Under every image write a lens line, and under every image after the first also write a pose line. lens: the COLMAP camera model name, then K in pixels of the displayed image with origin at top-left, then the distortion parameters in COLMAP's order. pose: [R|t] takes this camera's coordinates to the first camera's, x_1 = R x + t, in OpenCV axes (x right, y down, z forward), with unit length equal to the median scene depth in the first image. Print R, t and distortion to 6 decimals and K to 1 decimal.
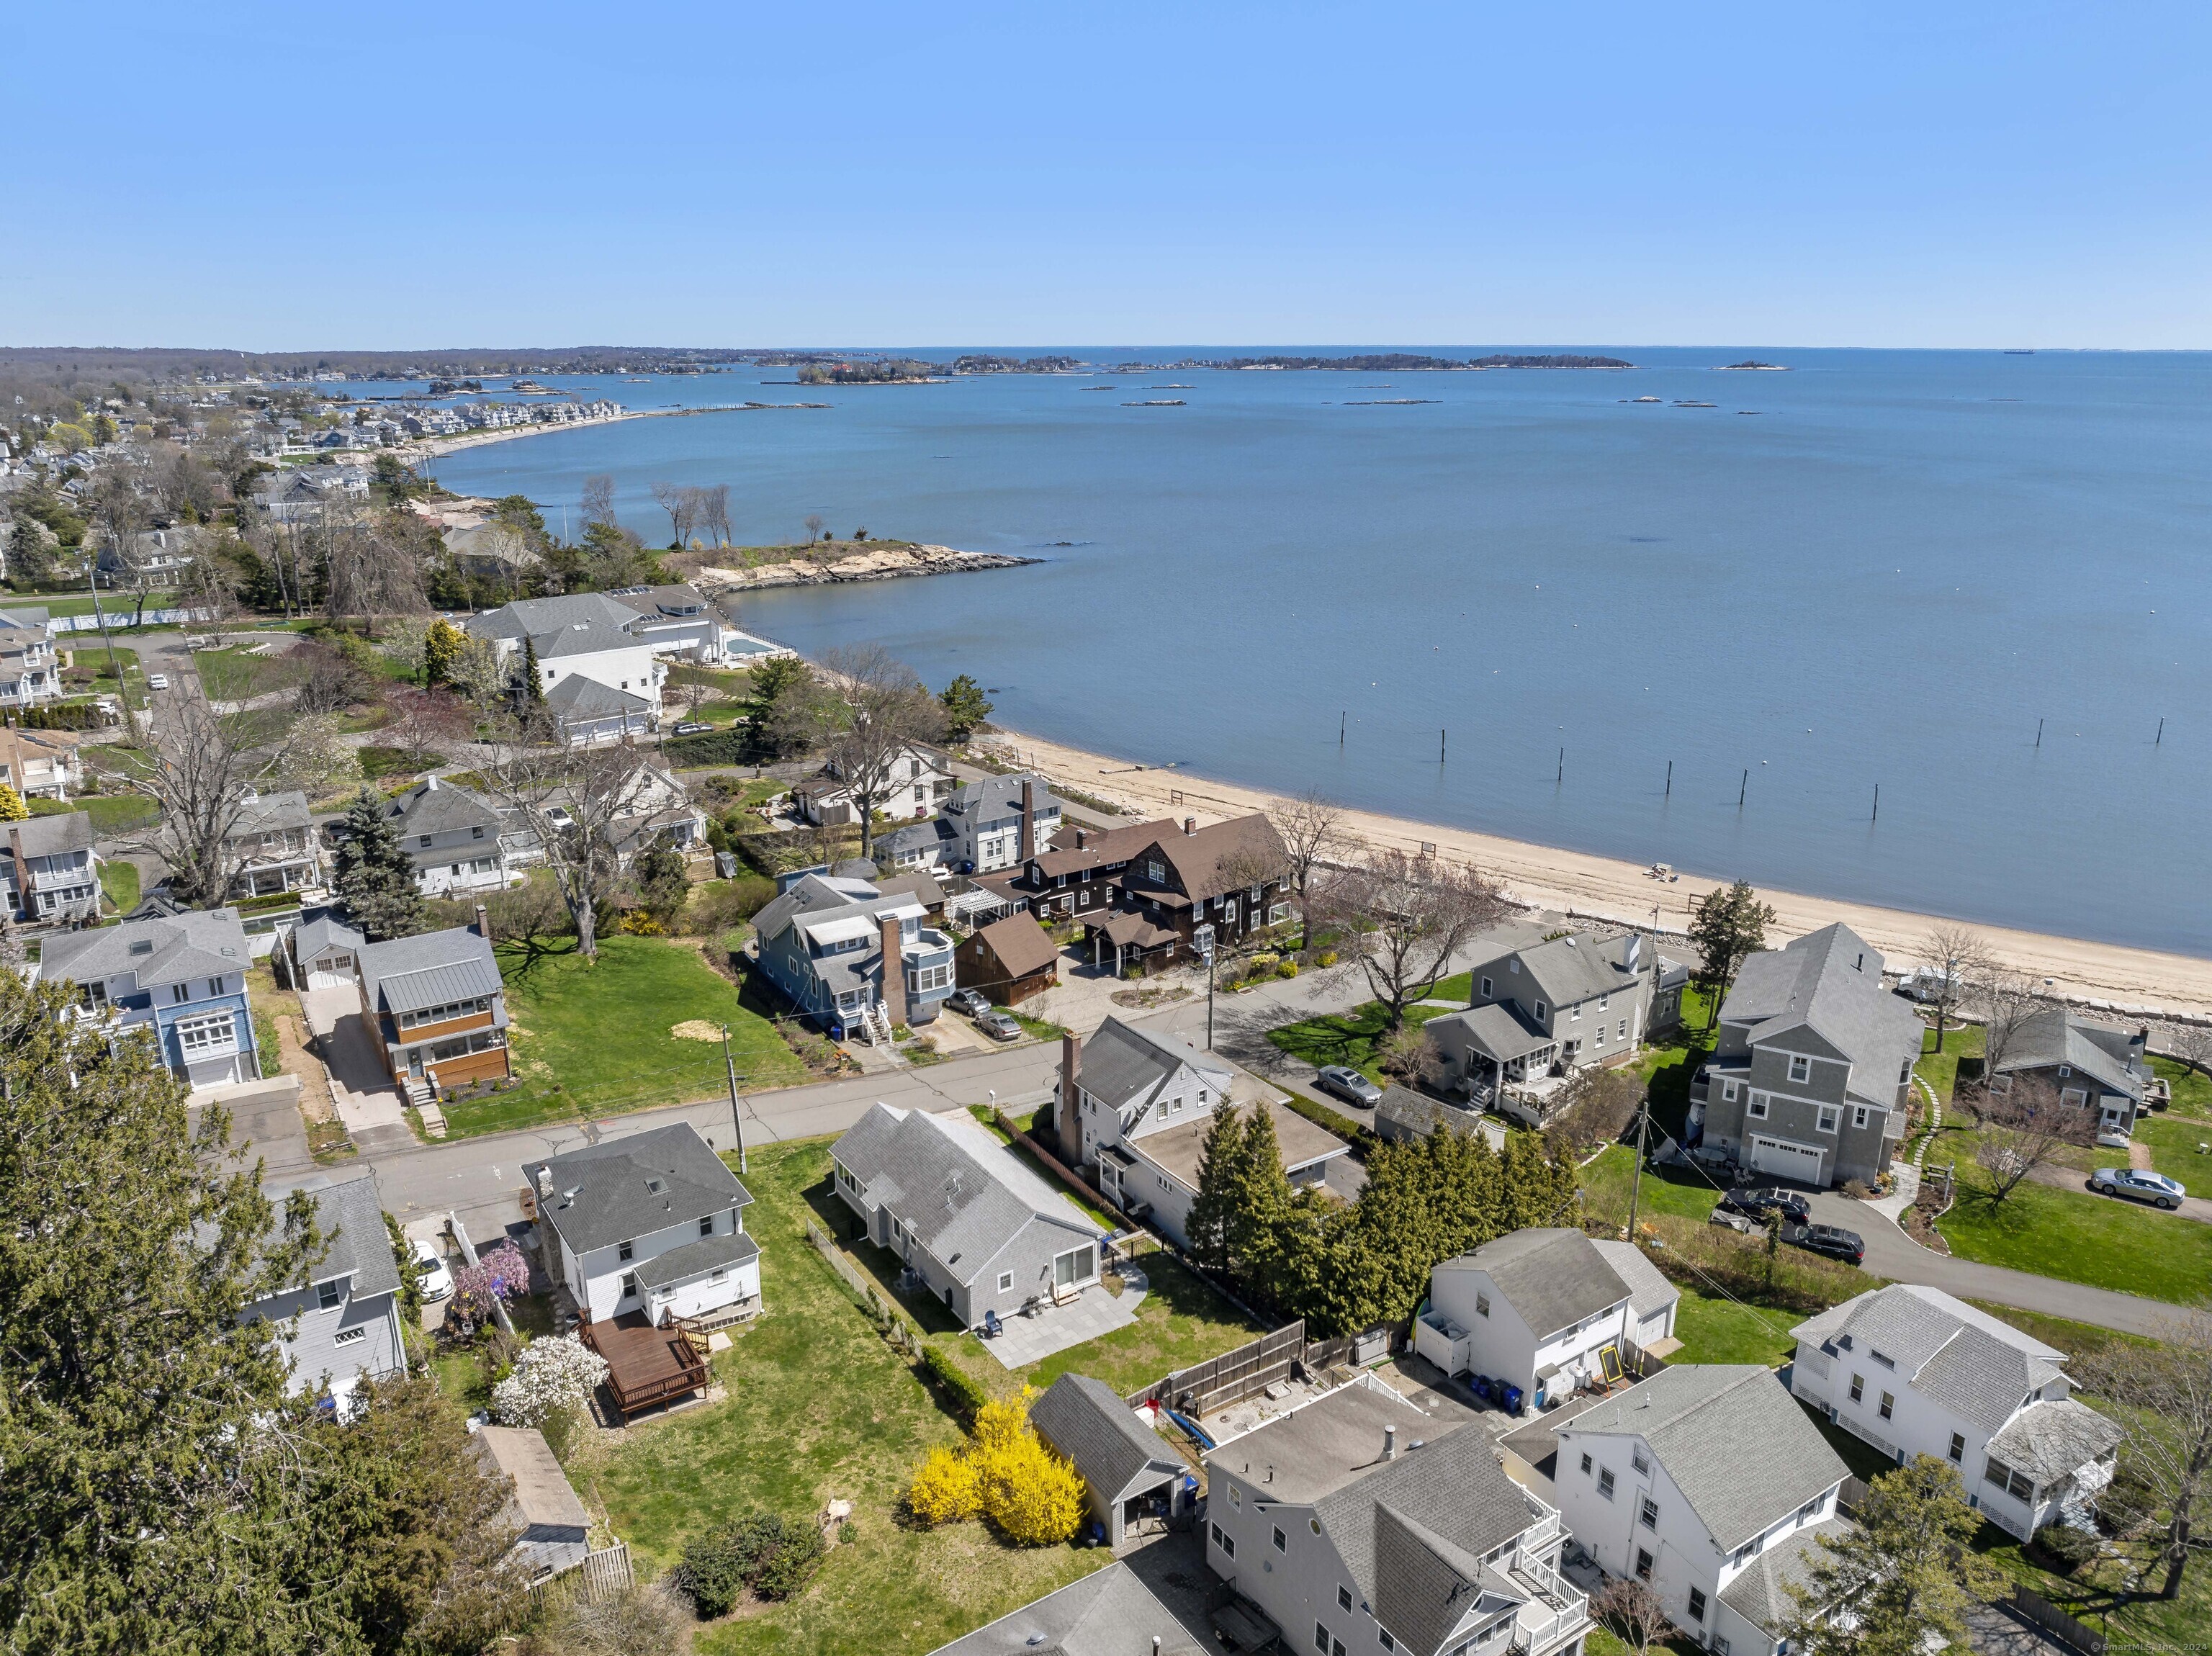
lens RADIAL K [[1581.3, 0, 1114.1], [0, 1581.3, 826.2], [0, 0, 1]] dist [-0.036877, -0.000711]
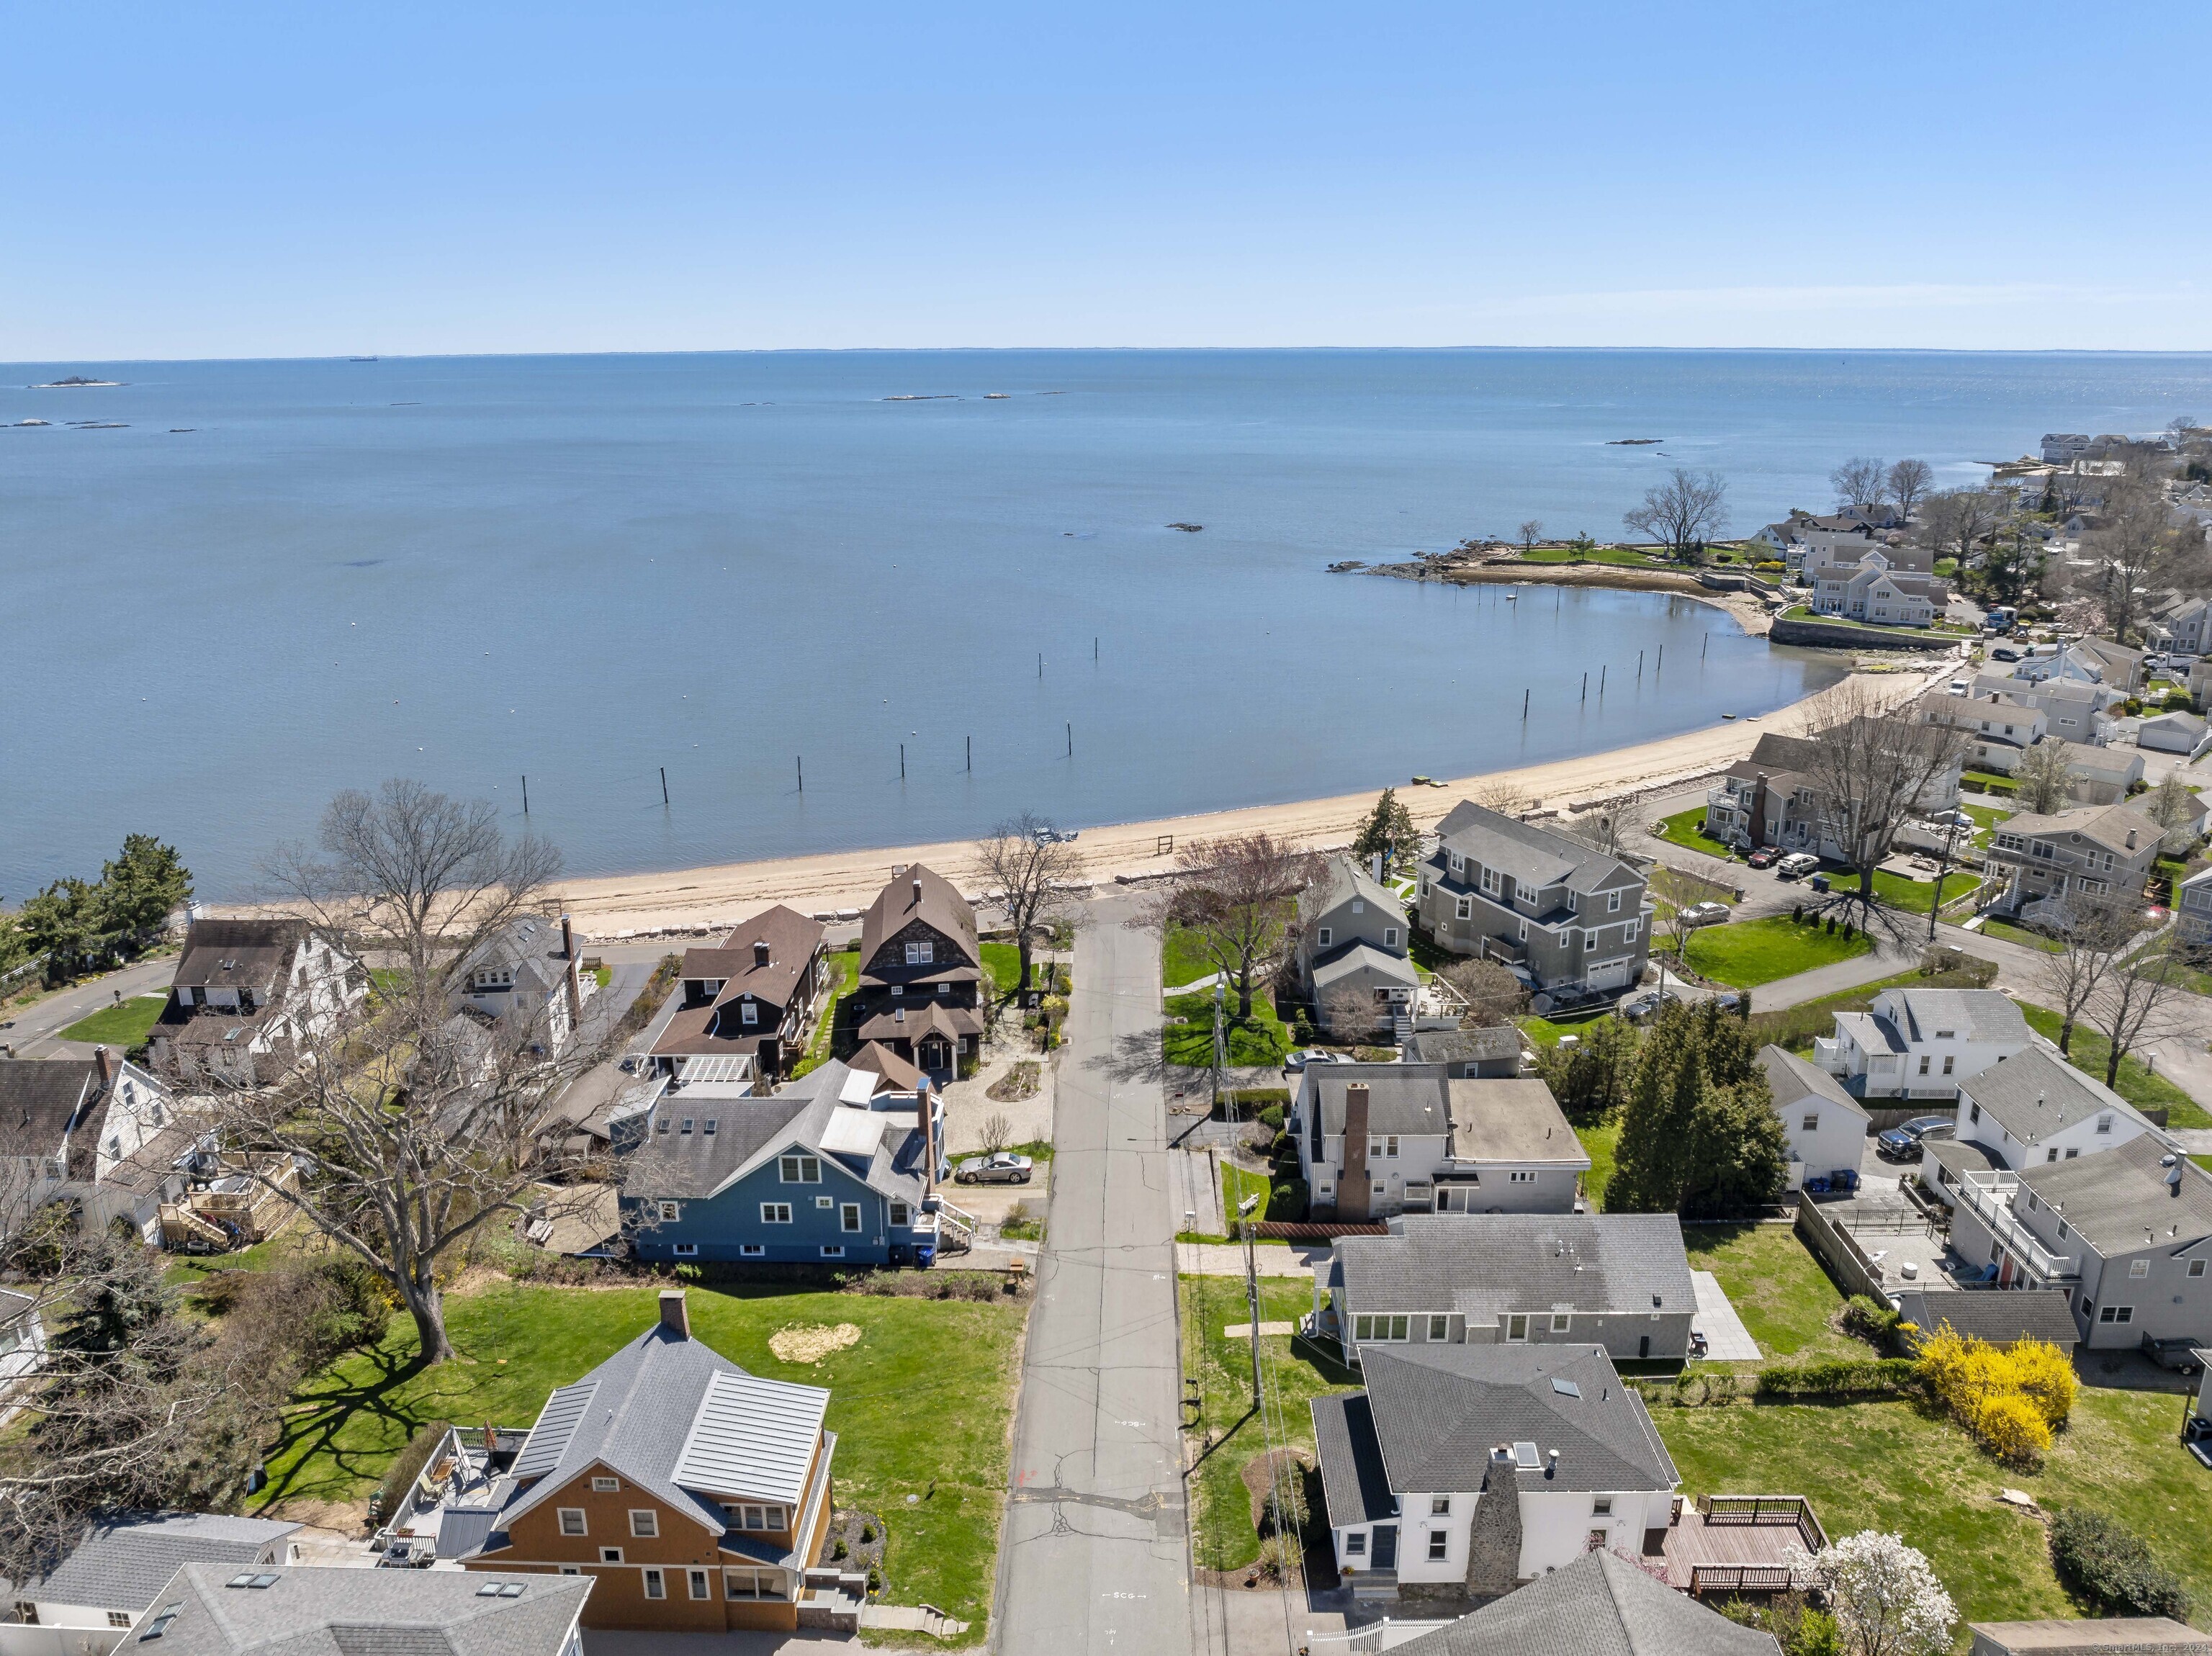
lens RADIAL K [[1581.3, 0, 1111.2], [0, 1581.3, 829.4], [0, 0, 1]] dist [-0.036877, -0.000711]
pose [[0.563340, -0.241939, 0.790009, -0.632974], [0.245245, 0.962038, 0.119743, -0.123549], [-0.788989, 0.126290, 0.601288, 0.439205]]
